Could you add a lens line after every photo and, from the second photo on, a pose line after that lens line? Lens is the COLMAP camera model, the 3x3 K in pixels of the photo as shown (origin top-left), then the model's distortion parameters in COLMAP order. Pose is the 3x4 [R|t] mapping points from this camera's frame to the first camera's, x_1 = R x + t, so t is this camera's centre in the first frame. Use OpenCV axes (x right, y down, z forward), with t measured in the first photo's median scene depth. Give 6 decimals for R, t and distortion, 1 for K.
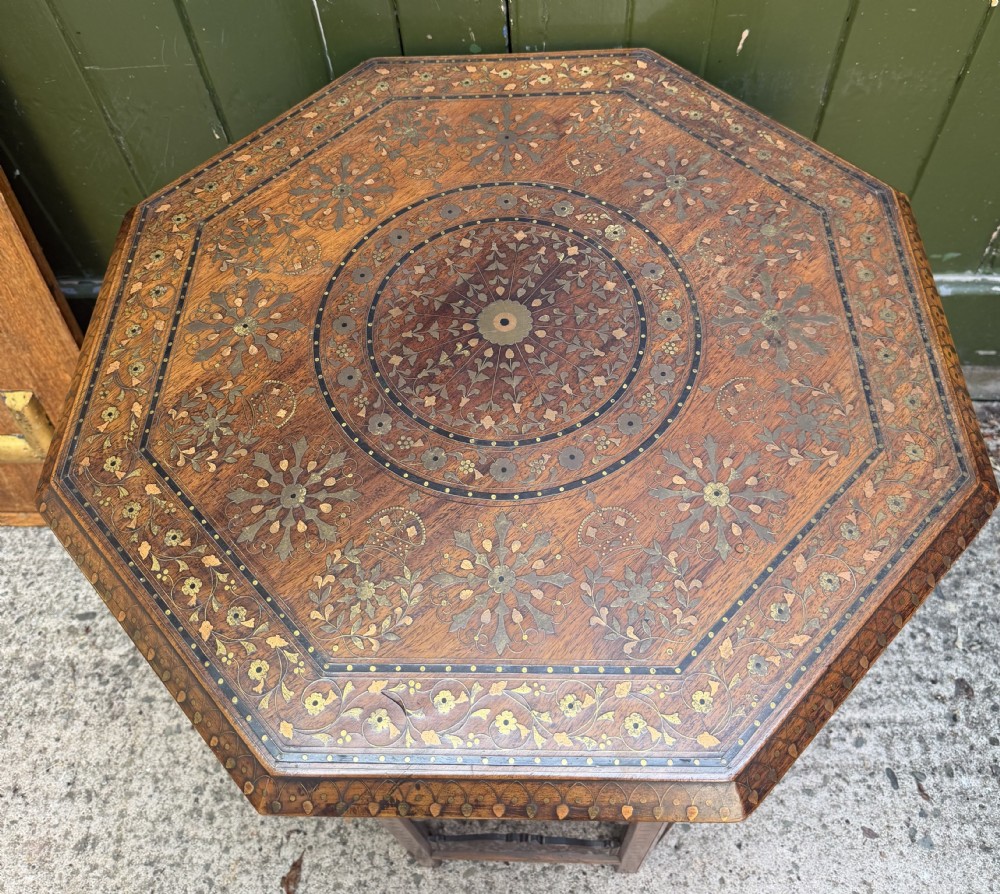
lens RADIAL K [[963.8, 0, 487.9], [0, 963.8, 307.2], [0, 0, 1]] dist [-0.008846, 0.000000]
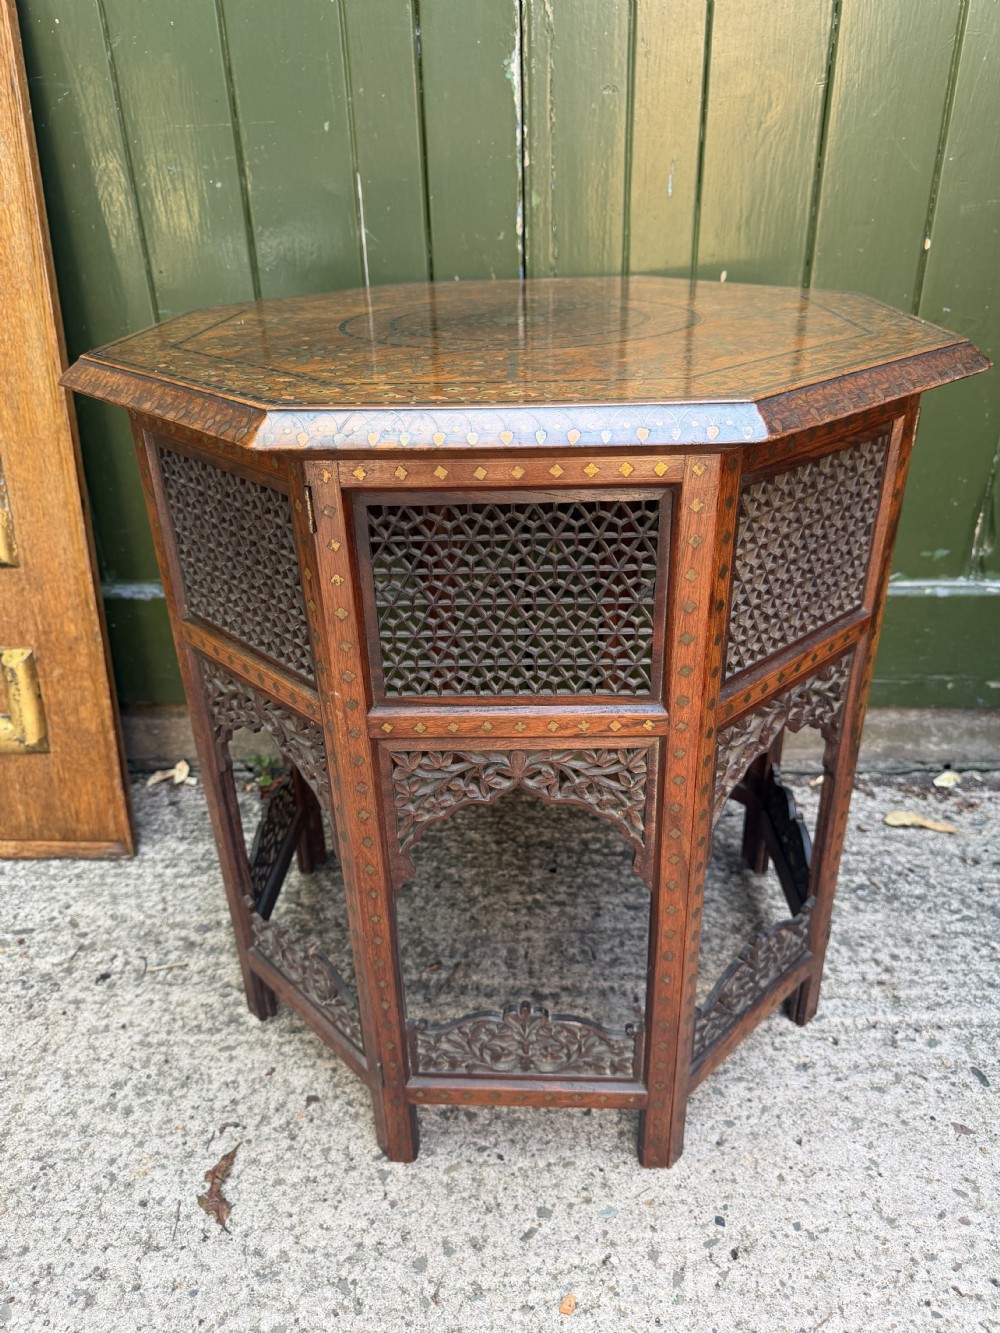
lens RADIAL K [[962.7, 0, 497.5], [0, 962.7, 663.9], [0, 0, 1]] dist [0.001495, -0.015391]
pose [[0.999471, 0.032439, -0.002261, 0.005940], [-0.030010, 0.893359, -0.448341, 0.579272], [-0.012524, 0.448172, 0.893860, 0.131837]]
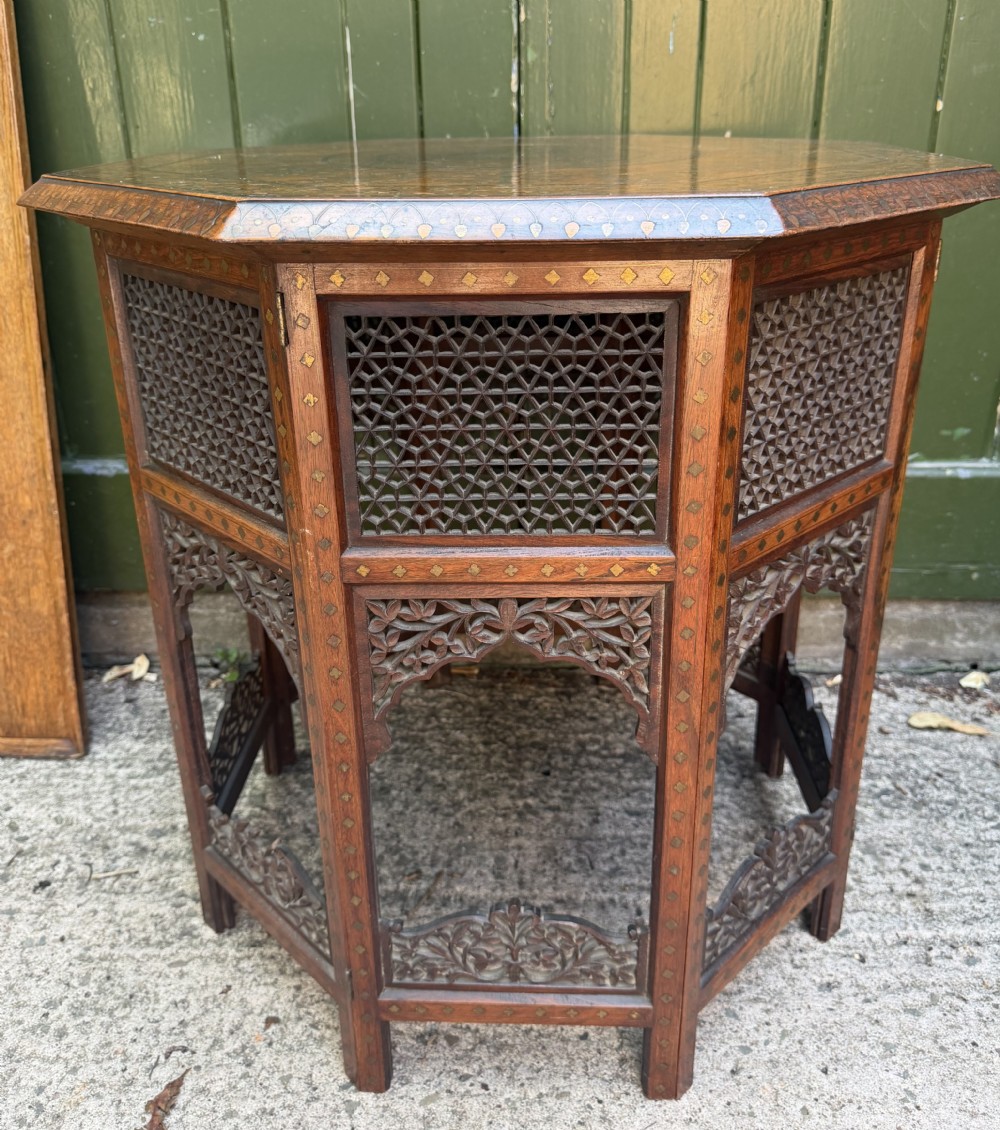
lens RADIAL K [[1015.6, 0, 498.0], [0, 1015.6, 509.1], [0, 0, 1]] dist [-0.001590, -0.011729]
pose [[0.999133, 0.041464, 0.003734, 0.009150], [-0.033425, 0.852413, -0.521800, 0.612701], [-0.024819, 0.521223, 0.853060, 0.180966]]
